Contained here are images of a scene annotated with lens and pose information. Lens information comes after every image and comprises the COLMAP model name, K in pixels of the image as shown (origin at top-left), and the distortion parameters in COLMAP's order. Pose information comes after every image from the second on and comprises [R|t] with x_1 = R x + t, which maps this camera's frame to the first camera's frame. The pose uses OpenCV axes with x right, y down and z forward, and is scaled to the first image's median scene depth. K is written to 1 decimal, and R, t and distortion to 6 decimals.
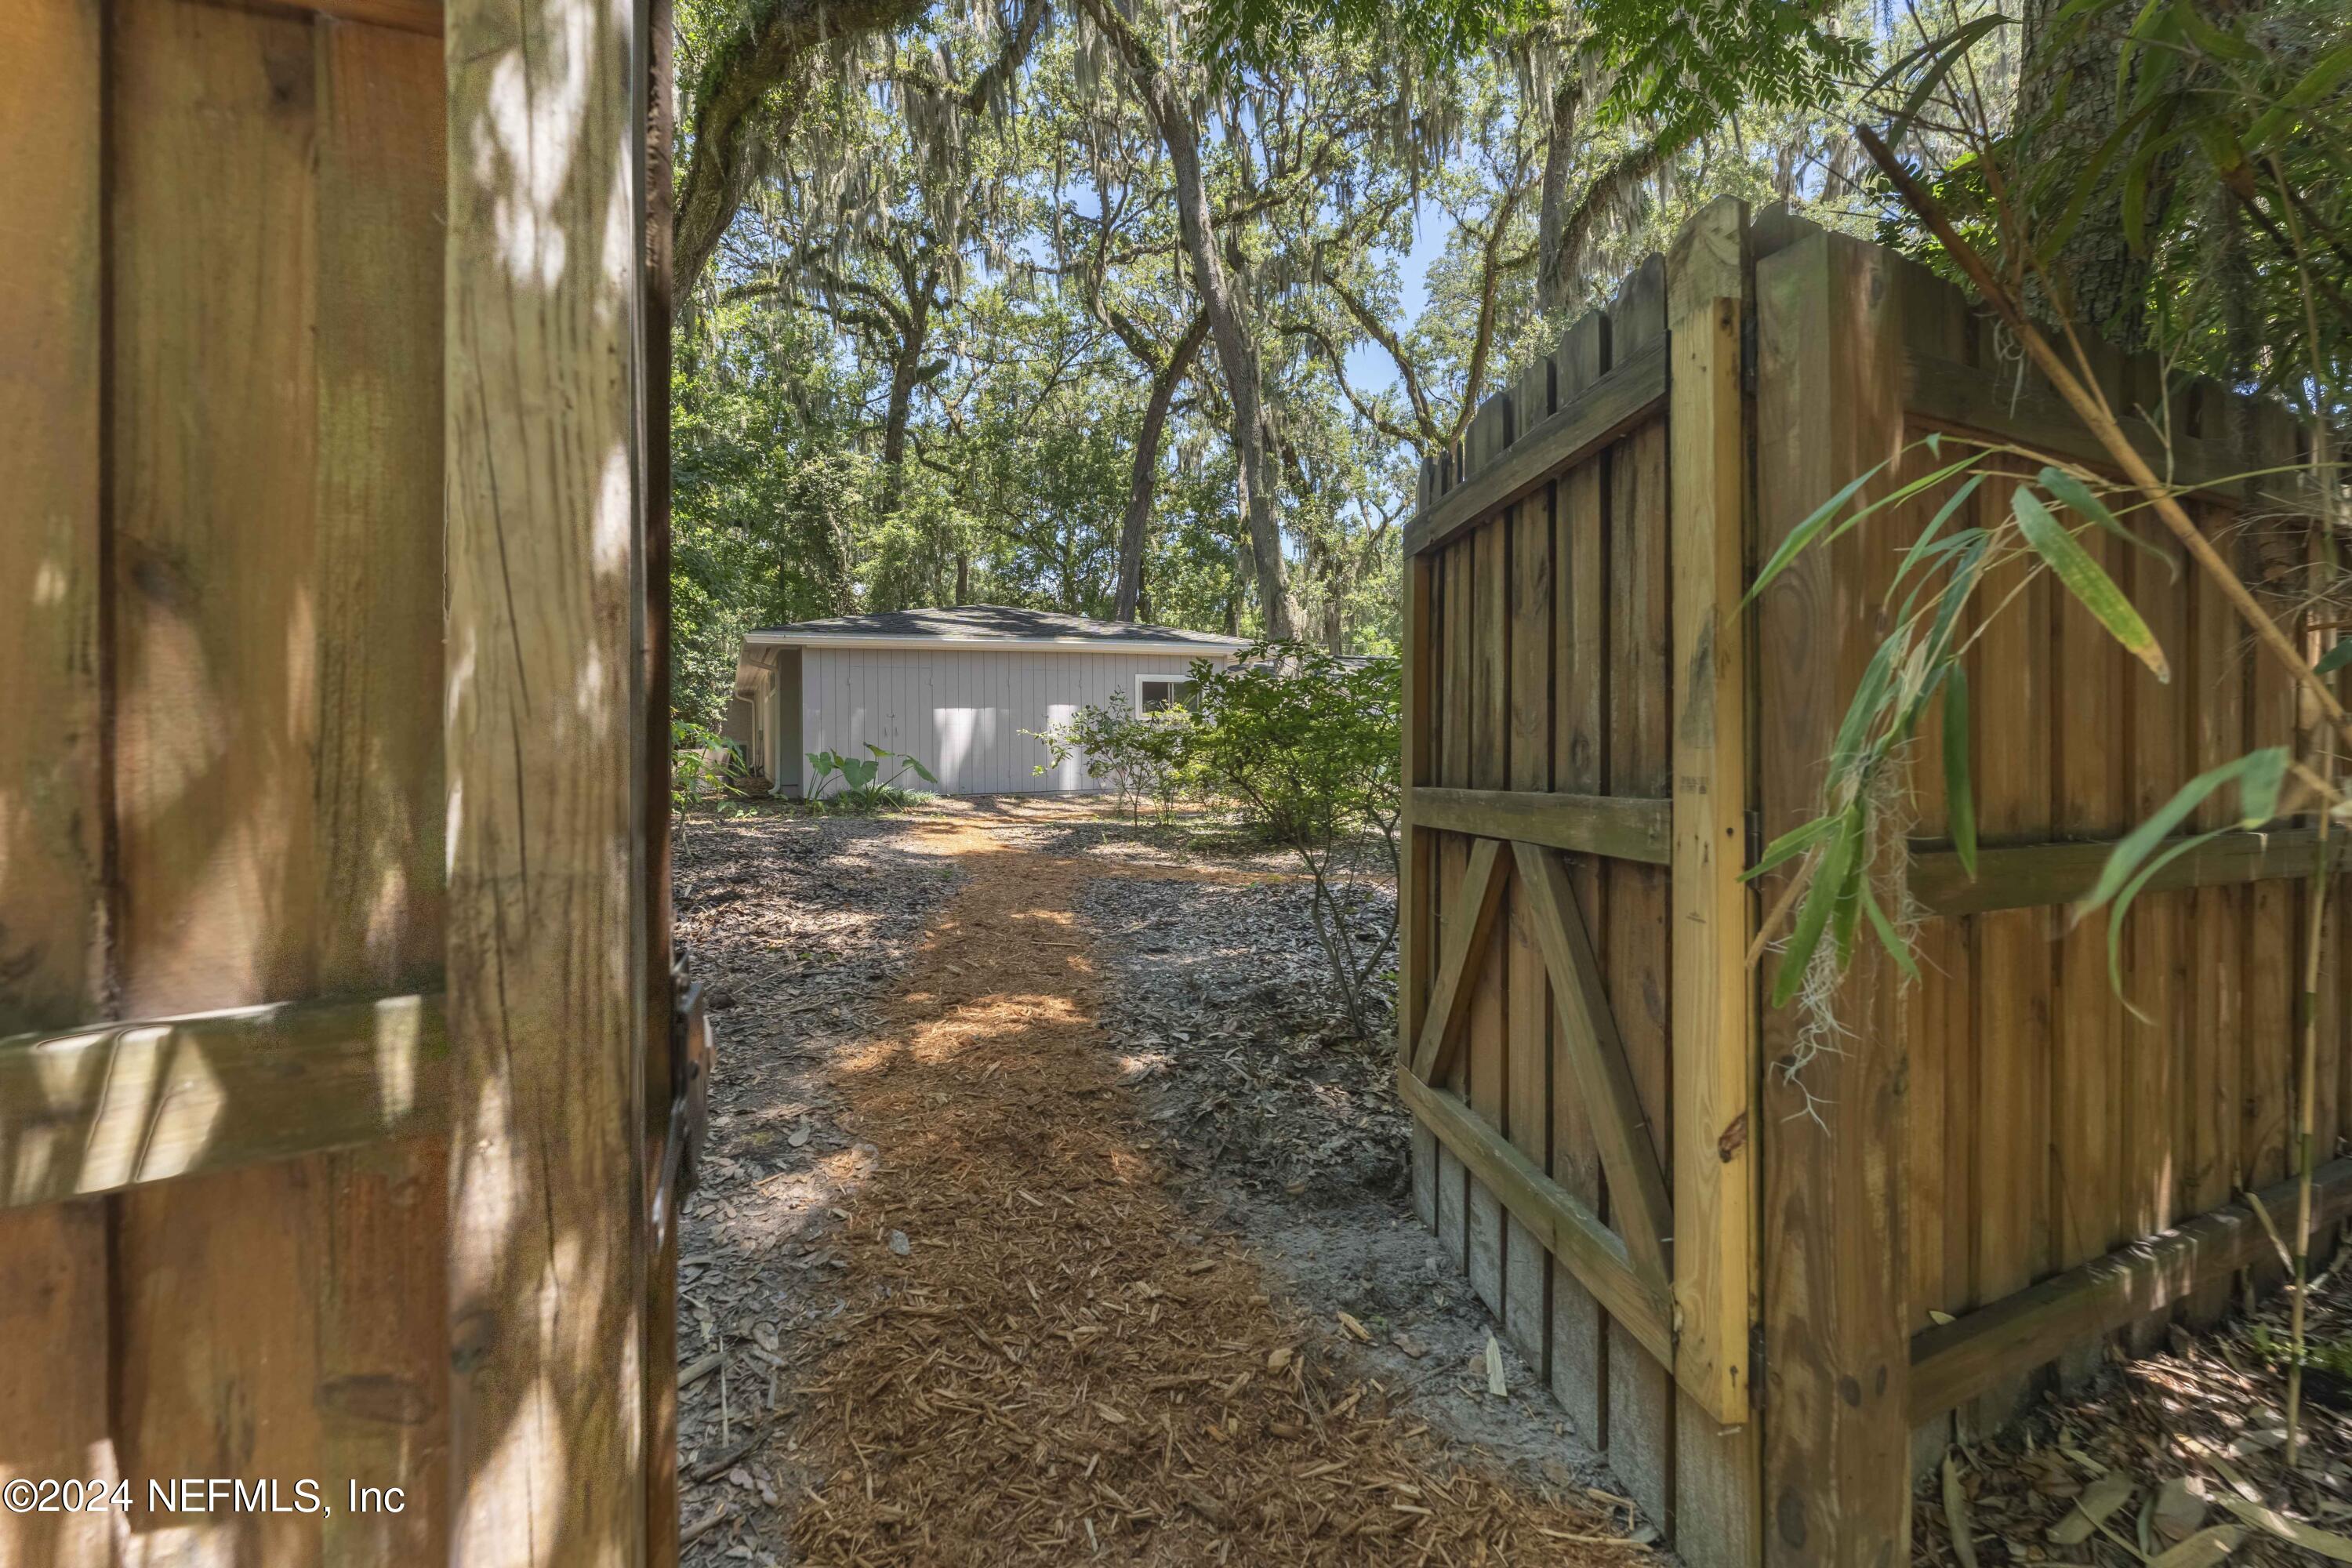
lens RADIAL K [[943.3, 0, 1166.2], [0, 943.3, 744.0], [0, 0, 1]] dist [-0.000101, -0.000043]
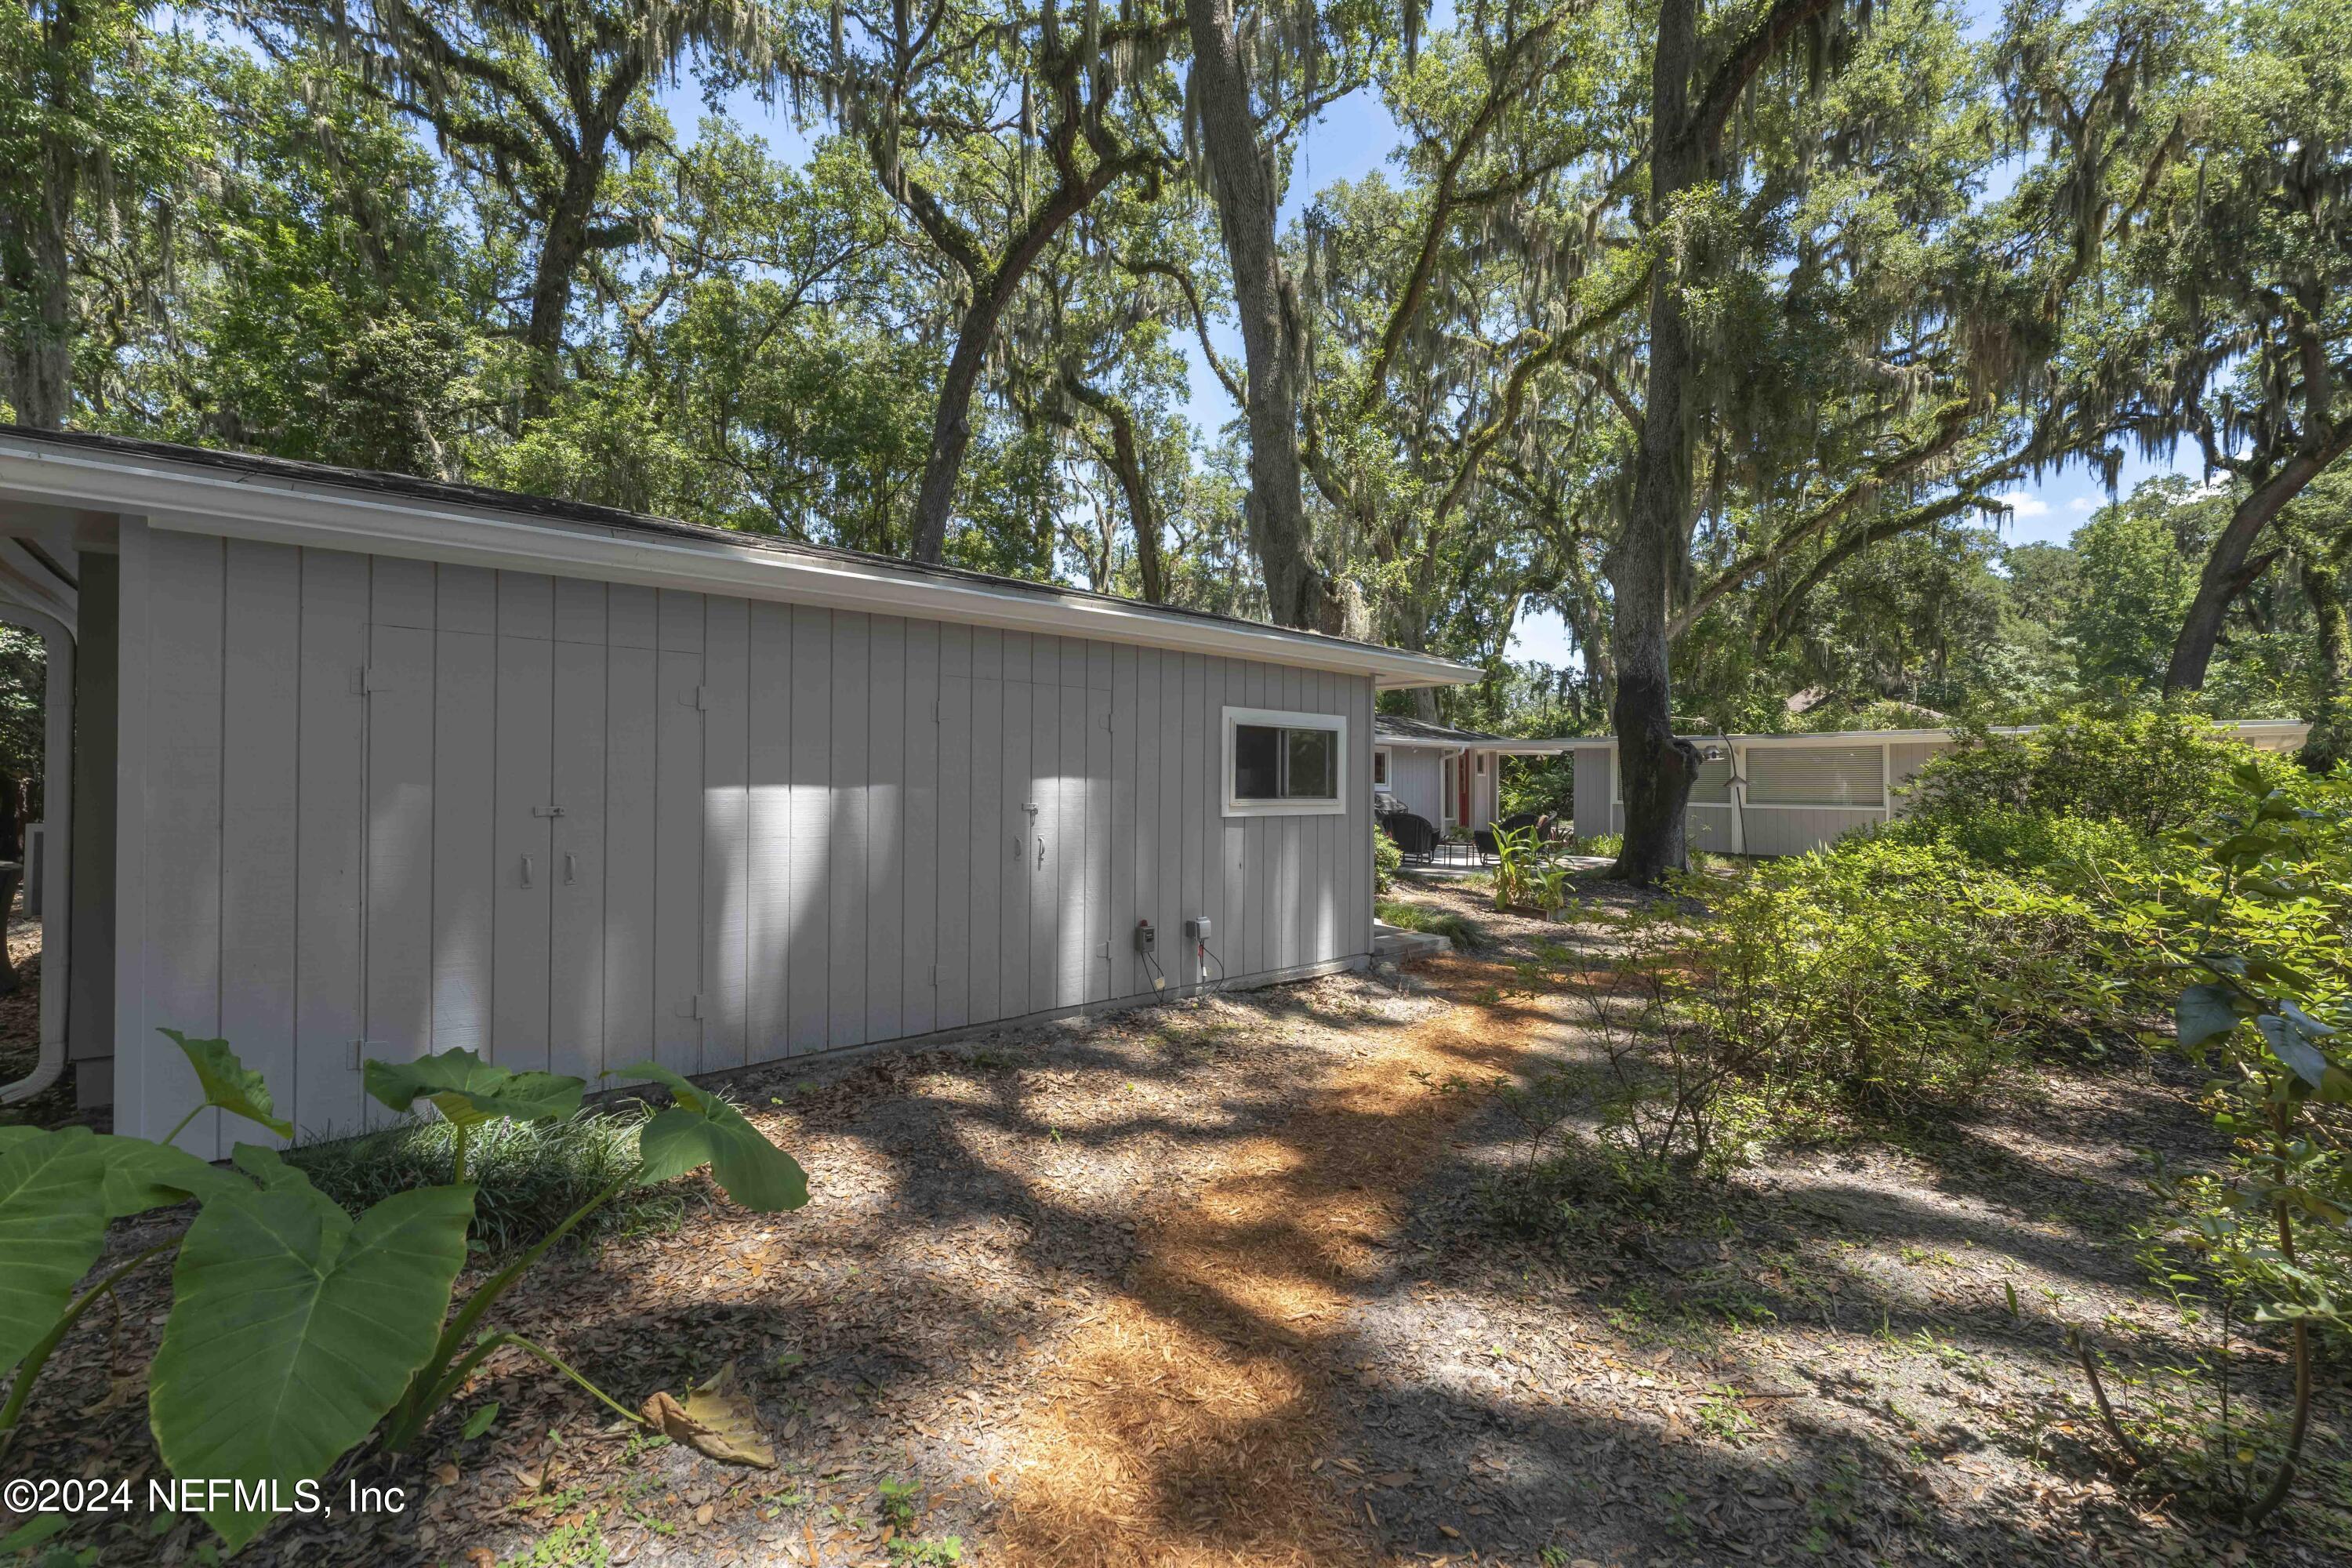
lens RADIAL K [[975.8, 0, 1176.0], [0, 975.8, 784.0], [0, 0, 1]] dist [-0.000078, 0.000725]
pose [[0.953055, 0.024643, 0.301792, -0.072982], [-0.023831, 0.999696, -0.006374, -0.014728], [-0.301858, -0.001117, 0.953352, 0.242138]]
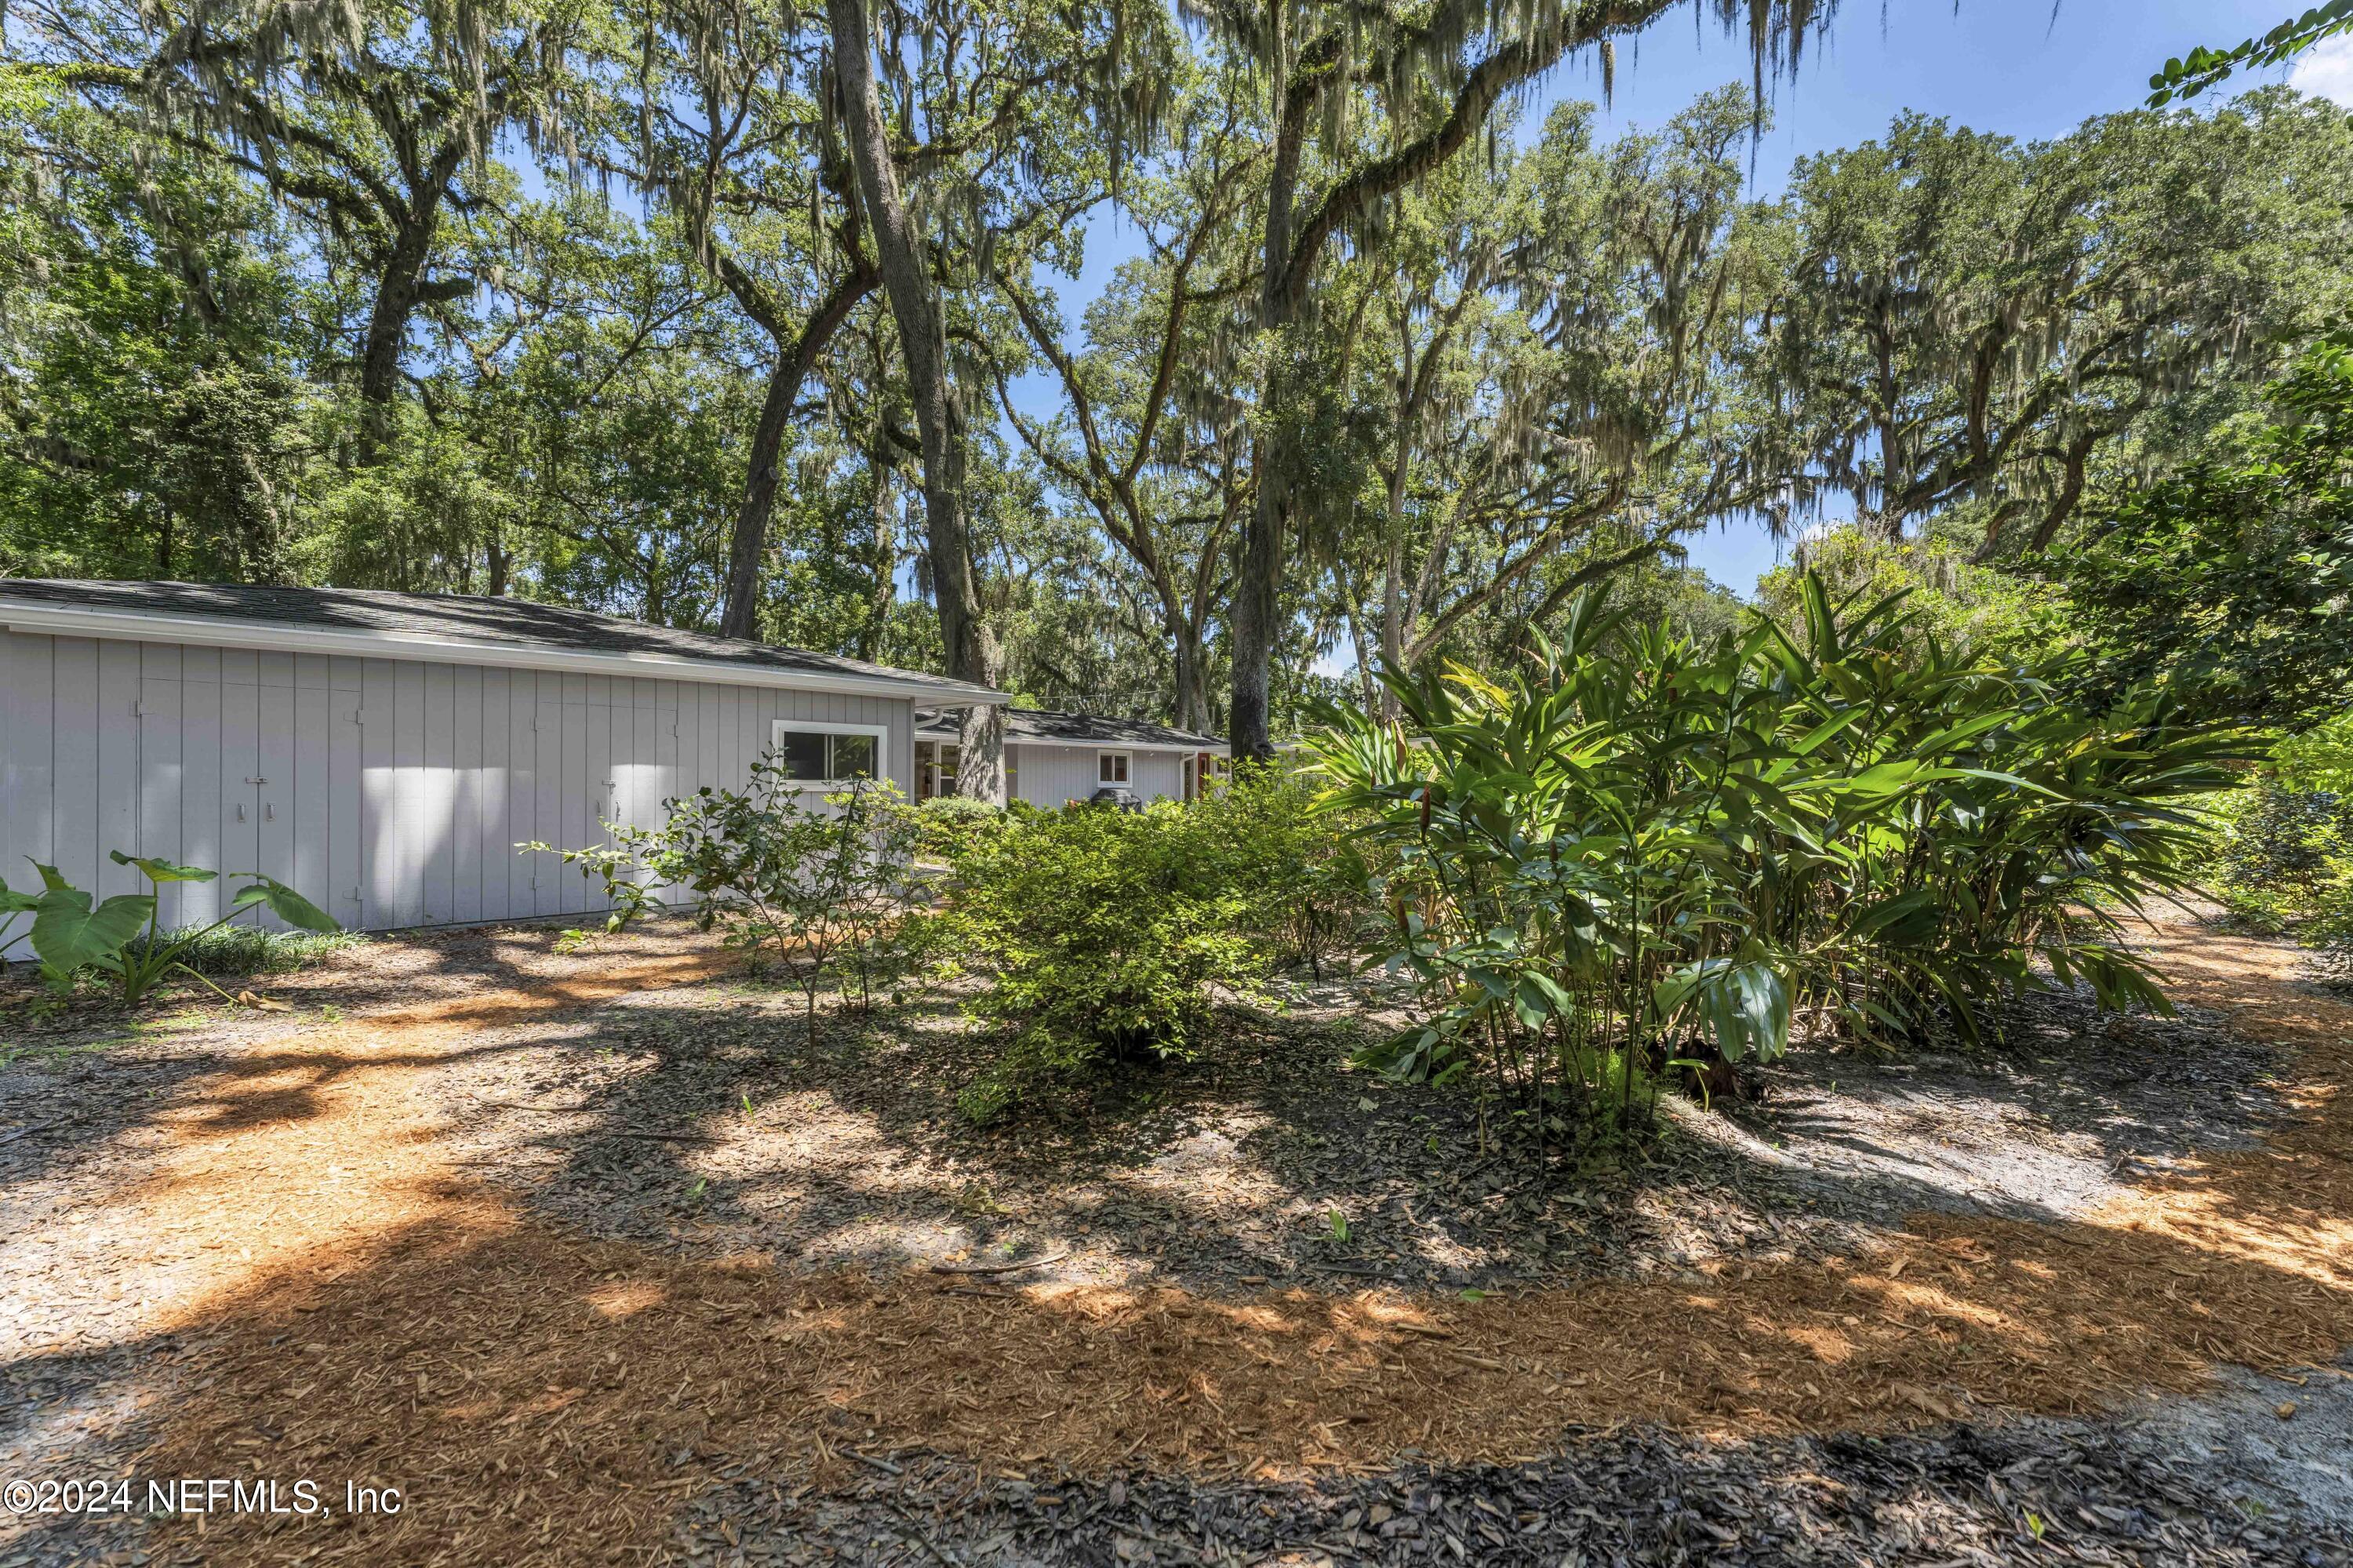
lens RADIAL K [[940.1, 0, 1176.5], [0, 940.1, 790.7], [0, 0, 1]] dist [0.000823, -0.000417]
pose [[0.918418, 0.013648, 0.395376, -0.012937], [-0.010783, 0.999897, -0.009469, -0.009085], [-0.395464, 0.004433, 0.918471, 0.123361]]
